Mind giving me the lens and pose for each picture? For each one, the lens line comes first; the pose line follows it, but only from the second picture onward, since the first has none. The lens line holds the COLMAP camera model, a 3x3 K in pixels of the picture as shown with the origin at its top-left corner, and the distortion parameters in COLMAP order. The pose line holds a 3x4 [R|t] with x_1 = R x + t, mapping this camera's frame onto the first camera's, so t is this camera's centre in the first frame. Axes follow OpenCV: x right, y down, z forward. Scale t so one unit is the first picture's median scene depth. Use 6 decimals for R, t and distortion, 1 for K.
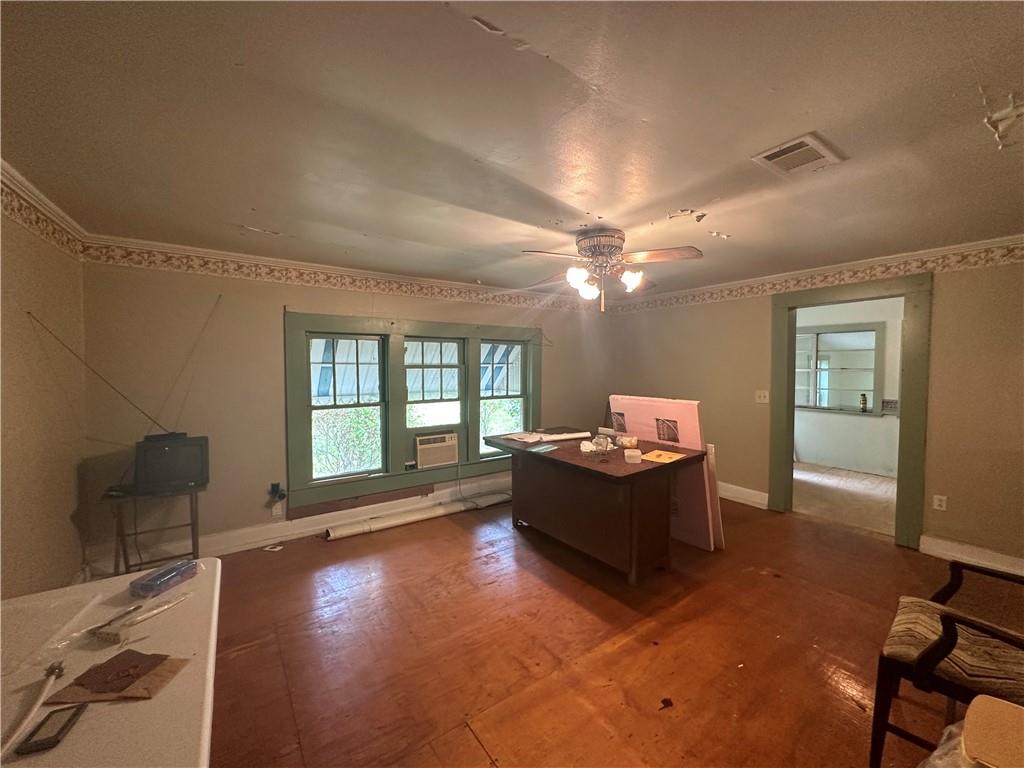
lens RADIAL K [[408.4, 0, 511.8], [0, 408.4, 384.7], [0, 0, 1]] dist [-0.000663, -0.000204]
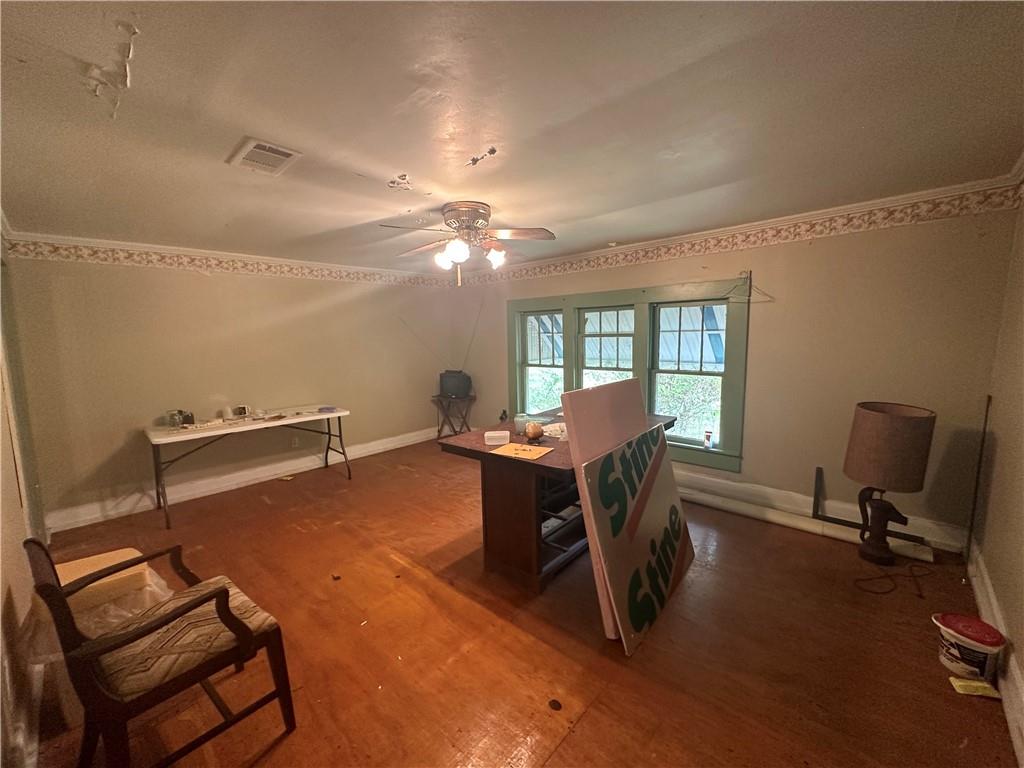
lens RADIAL K [[408.4, 0, 513.5], [0, 408.4, 381.0], [0, 0, 1]] dist [-0.000663, -0.000204]
pose [[0.212198, 0.106154, -0.971444, 1.200263], [-0.028101, 0.994334, 0.102517, -0.044321], [0.976822, 0.005545, 0.213979, 0.854143]]
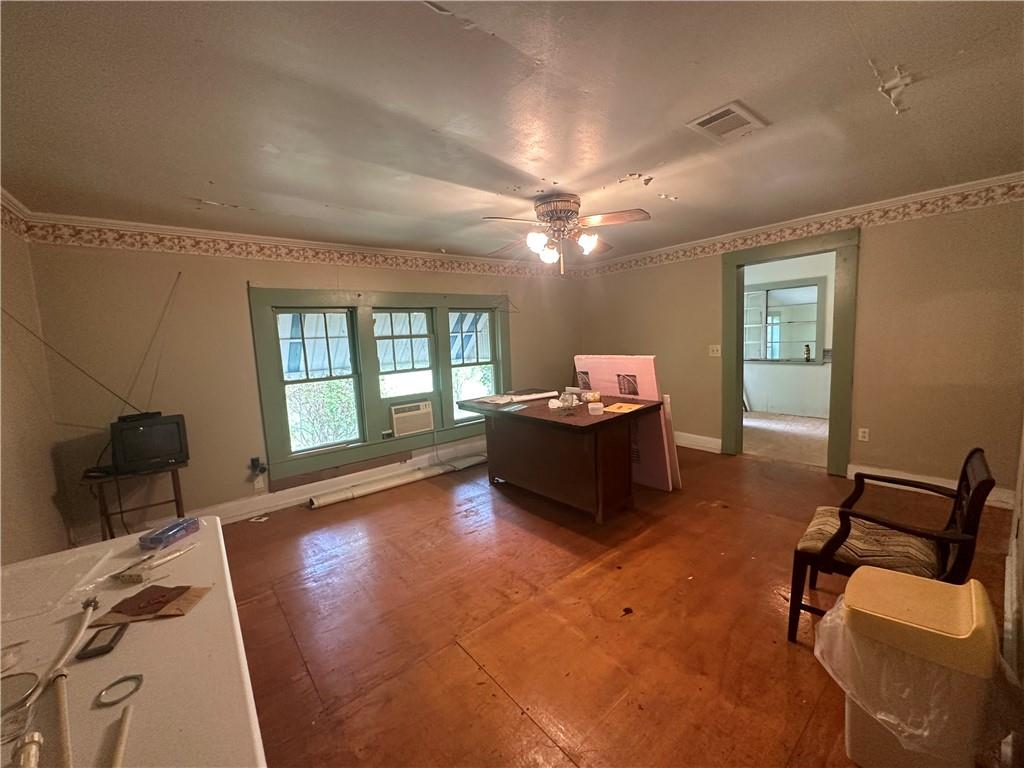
lens RADIAL K [[408.4, 0, 511.7], [0, 408.4, 384.2], [0, 0, 1]] dist [-0.000663, -0.000204]
pose [[0.996278, -0.055013, 0.066358, 0.004846], [0.050319, 0.996246, 0.070440, 0.022954], [-0.069984, -0.066839, 0.995306, -0.062901]]
